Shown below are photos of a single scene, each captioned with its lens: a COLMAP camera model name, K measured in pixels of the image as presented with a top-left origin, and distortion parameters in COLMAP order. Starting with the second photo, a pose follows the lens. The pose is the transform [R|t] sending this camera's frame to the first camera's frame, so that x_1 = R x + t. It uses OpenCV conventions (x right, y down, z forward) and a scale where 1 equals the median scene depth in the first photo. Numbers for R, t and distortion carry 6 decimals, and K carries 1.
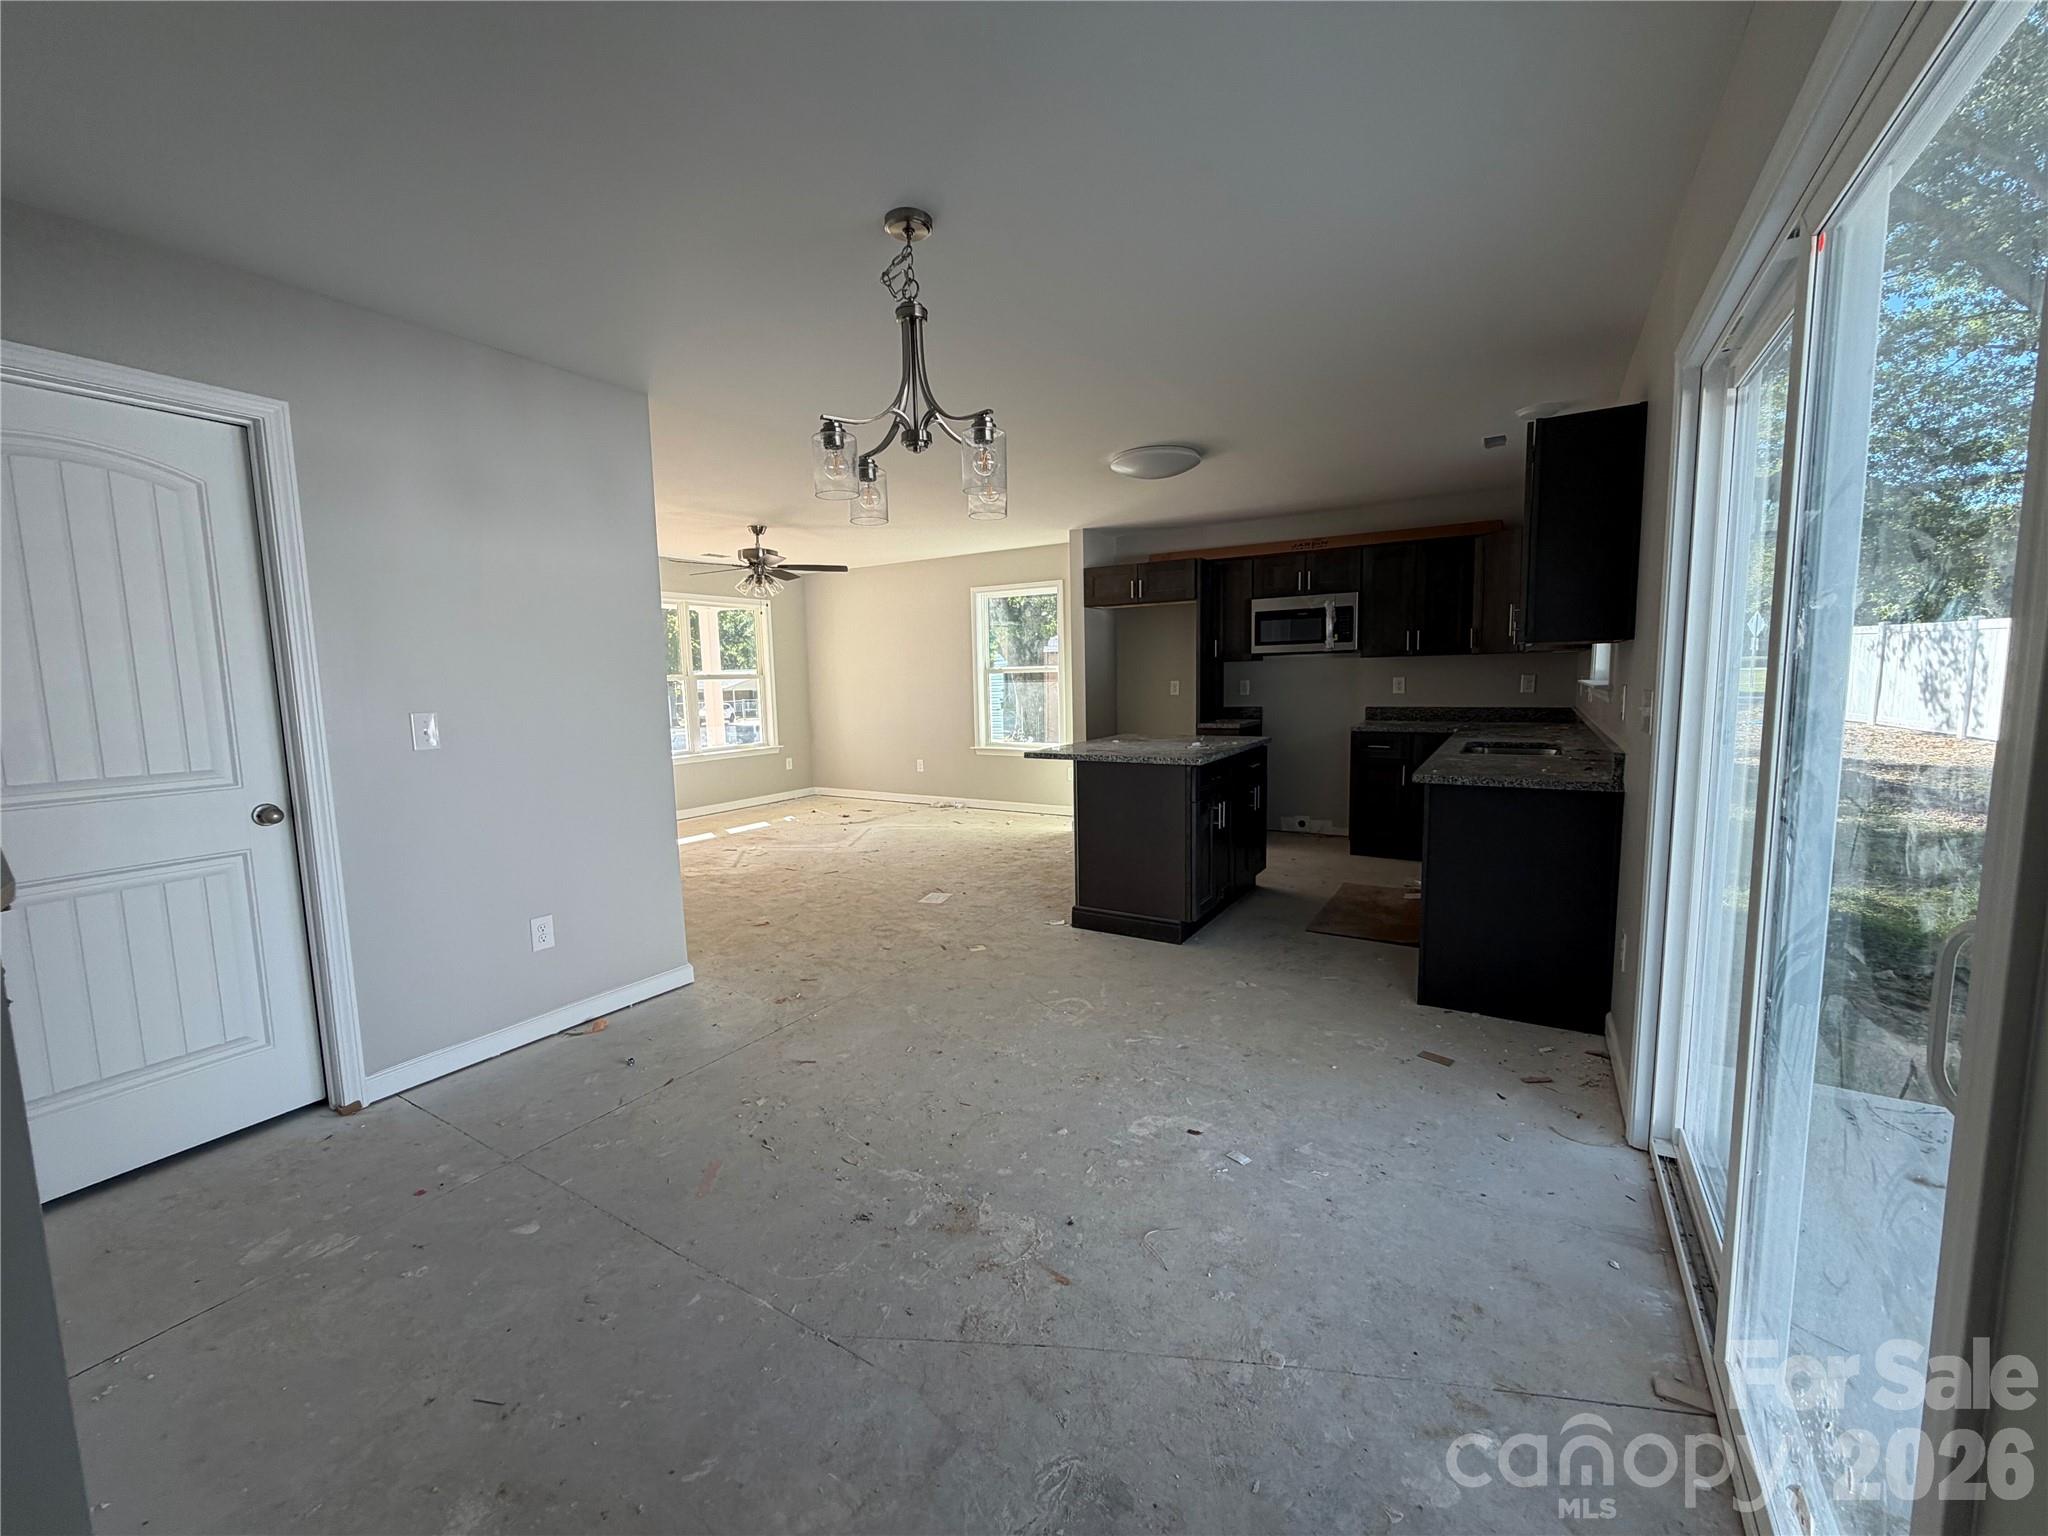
lens RADIAL K [[822.0, 0, 1015.0], [0, 822.0, 764.1], [0, 0, 1]] dist [0.002396, 0.000474]
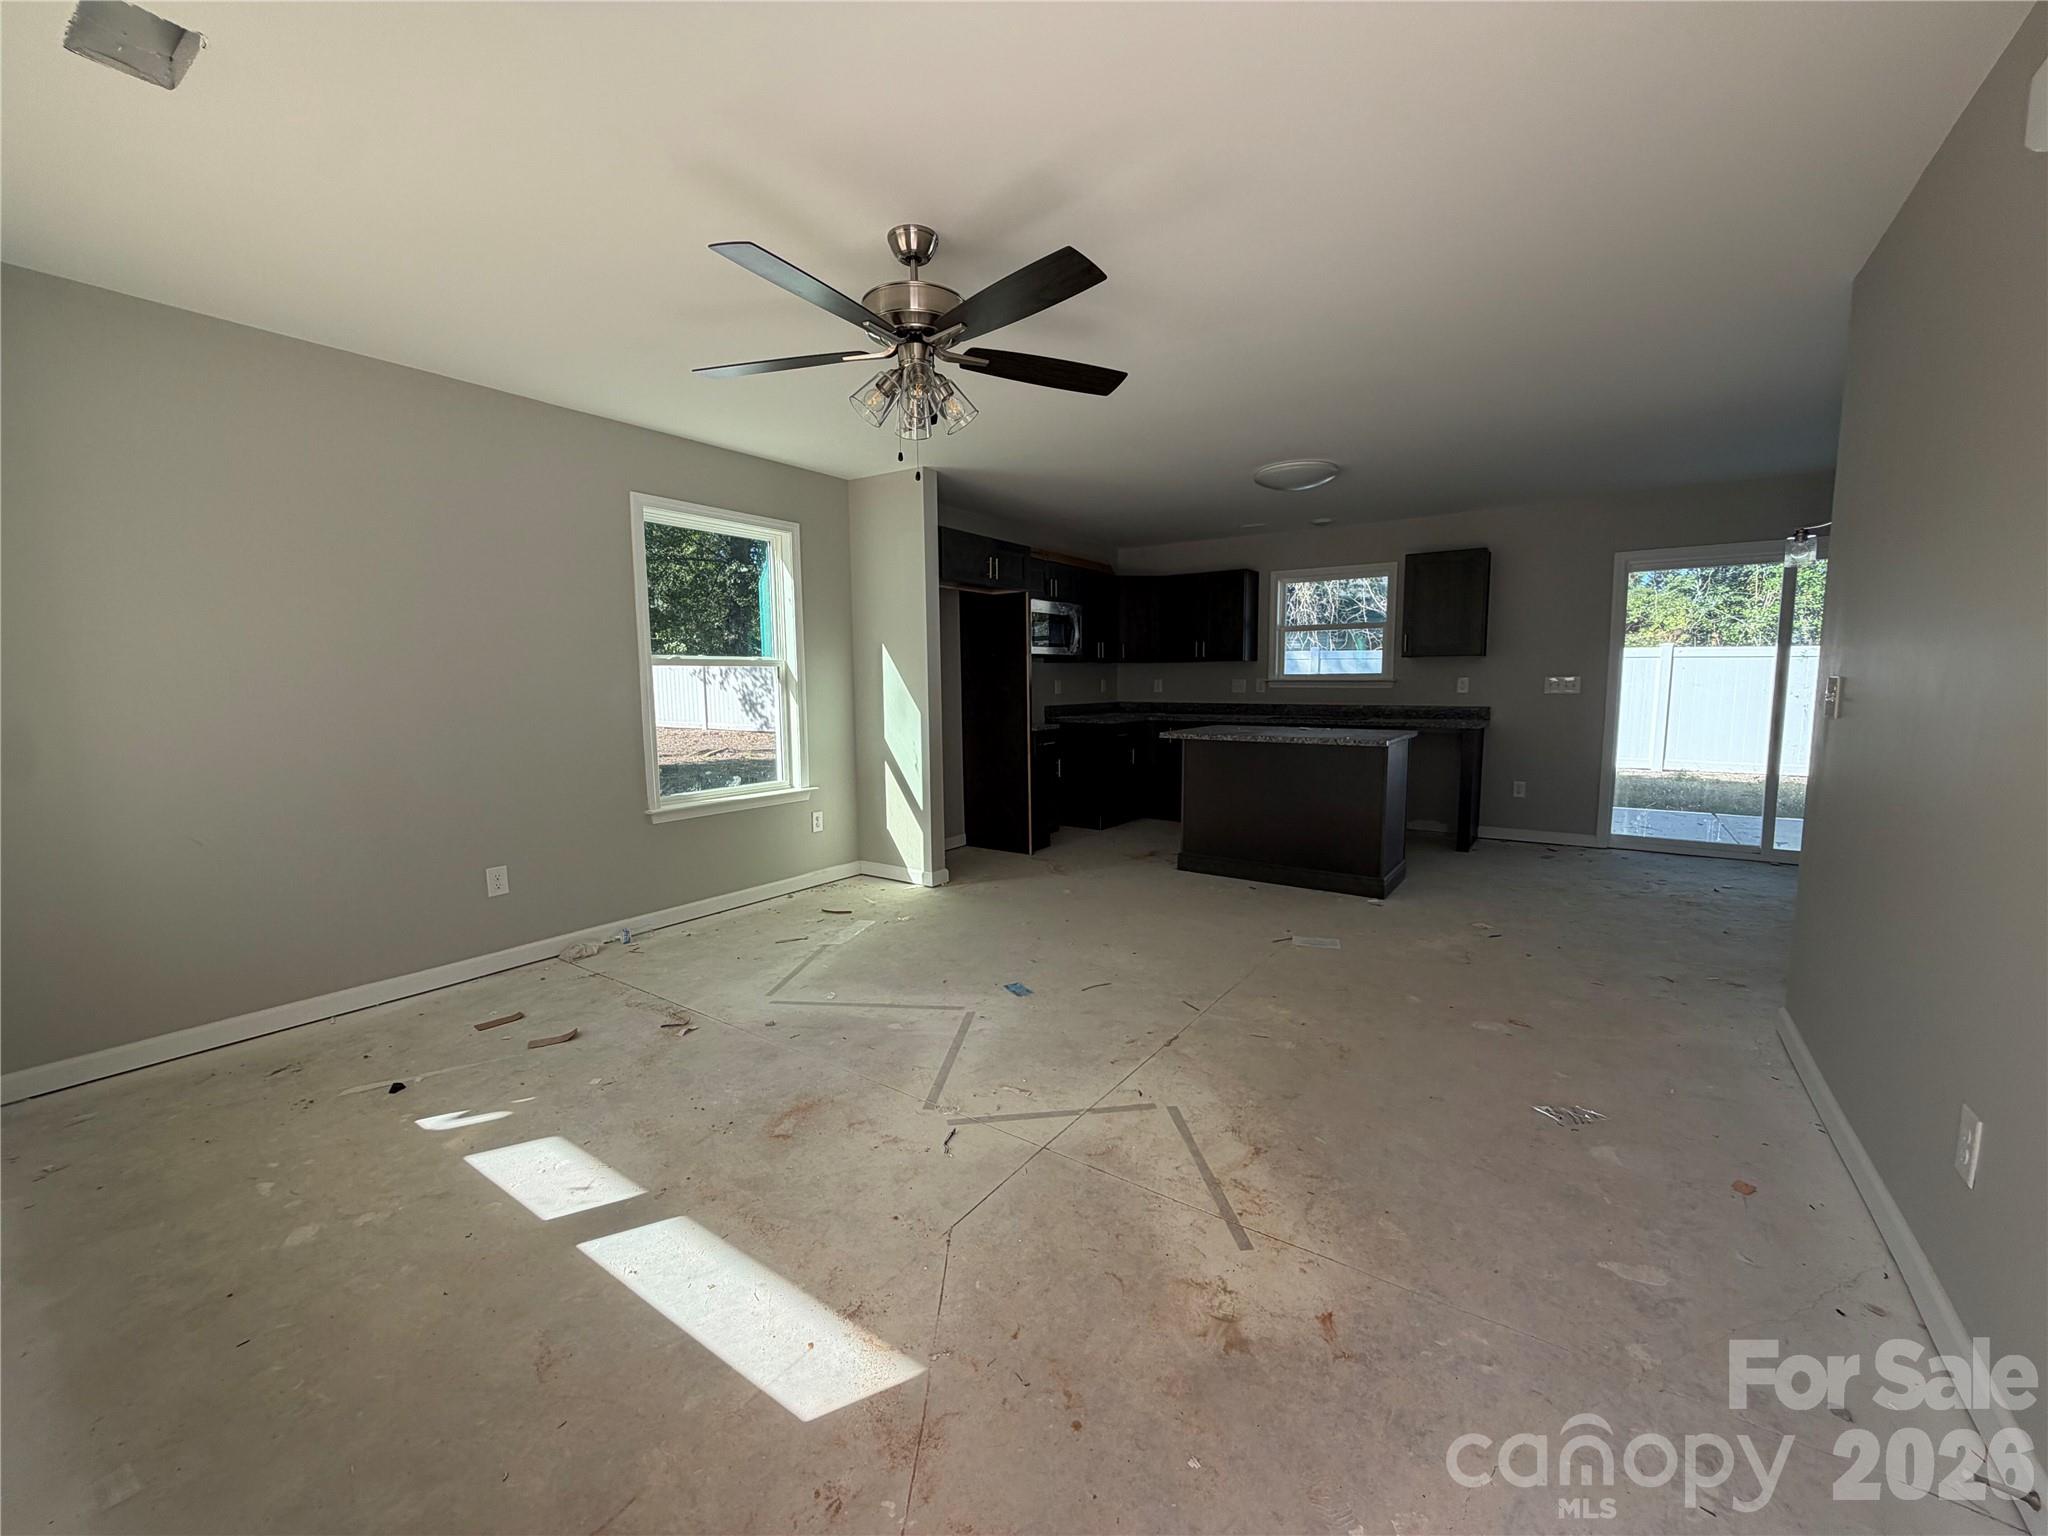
lens RADIAL K [[822.0, 0, 1016.2], [0, 822.0, 768.6], [0, 0, 1]] dist [0.002396, 0.000474]
pose [[0.054799, -0.086324, 0.994759, -1.053130], [0.116367, 0.990019, 0.079503, -0.117120], [-0.991693, 0.111401, 0.064297, 1.447013]]
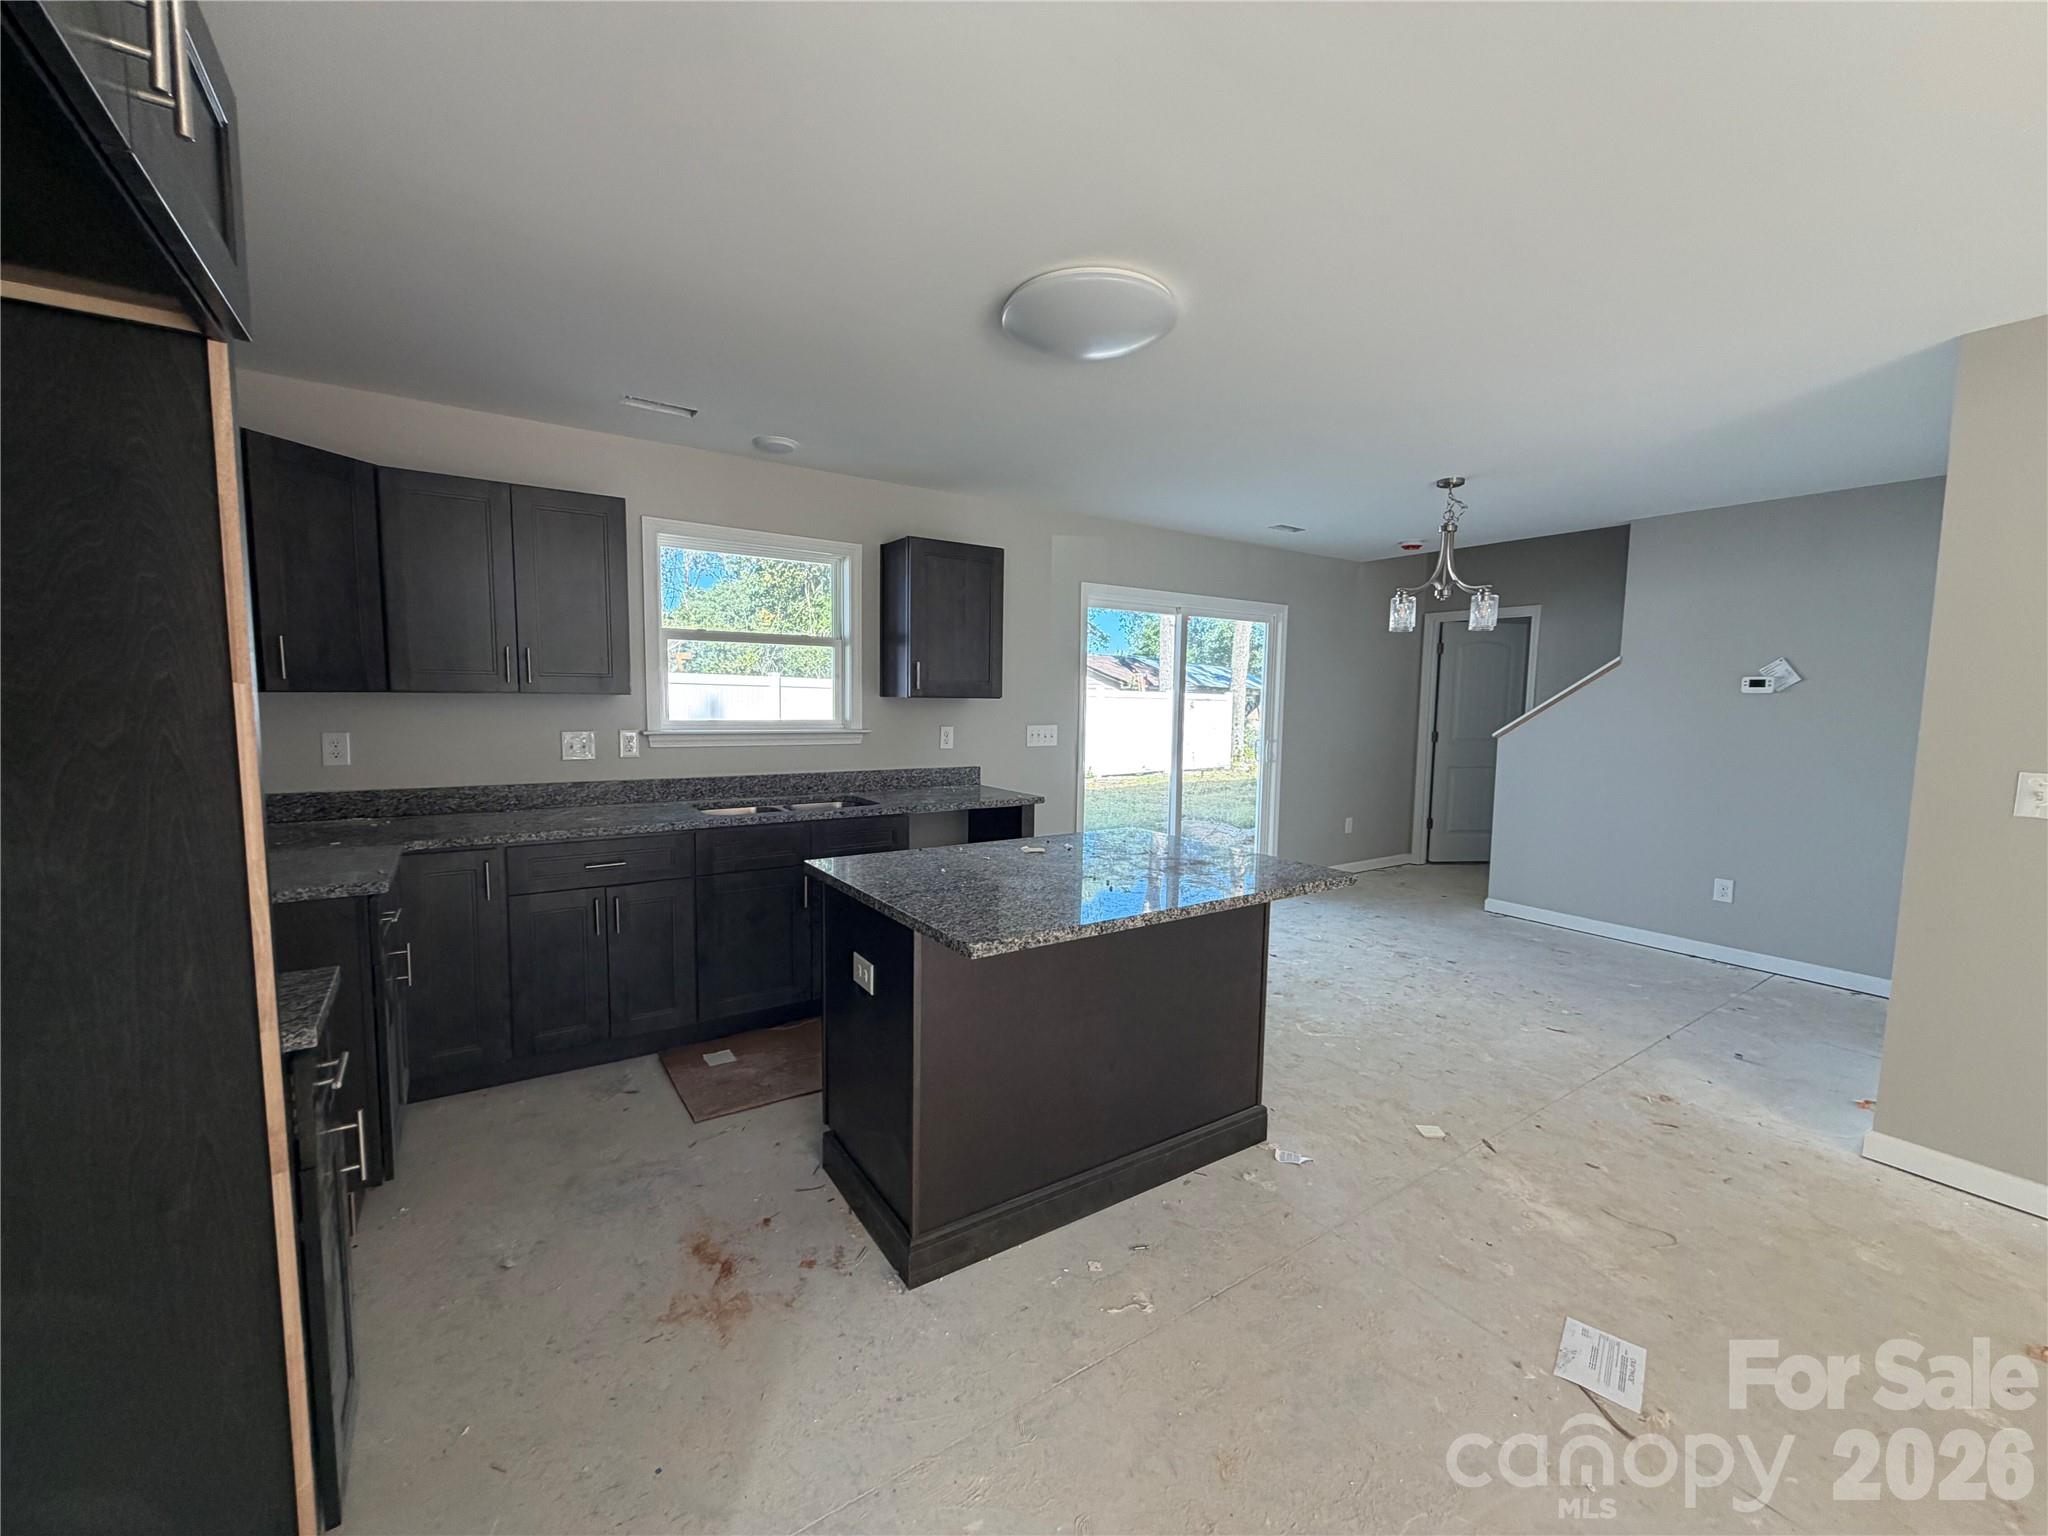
lens RADIAL K [[822.0, 0, 1023.2], [0, 822.0, 767.5], [0, 0, 1]] dist [0.002396, 0.000474]
pose [[-0.915063, -0.026844, 0.402417, -0.003825], [0.048714, 0.983121, 0.176352, -0.198722], [-0.400358, 0.180977, -0.898310, 1.638214]]
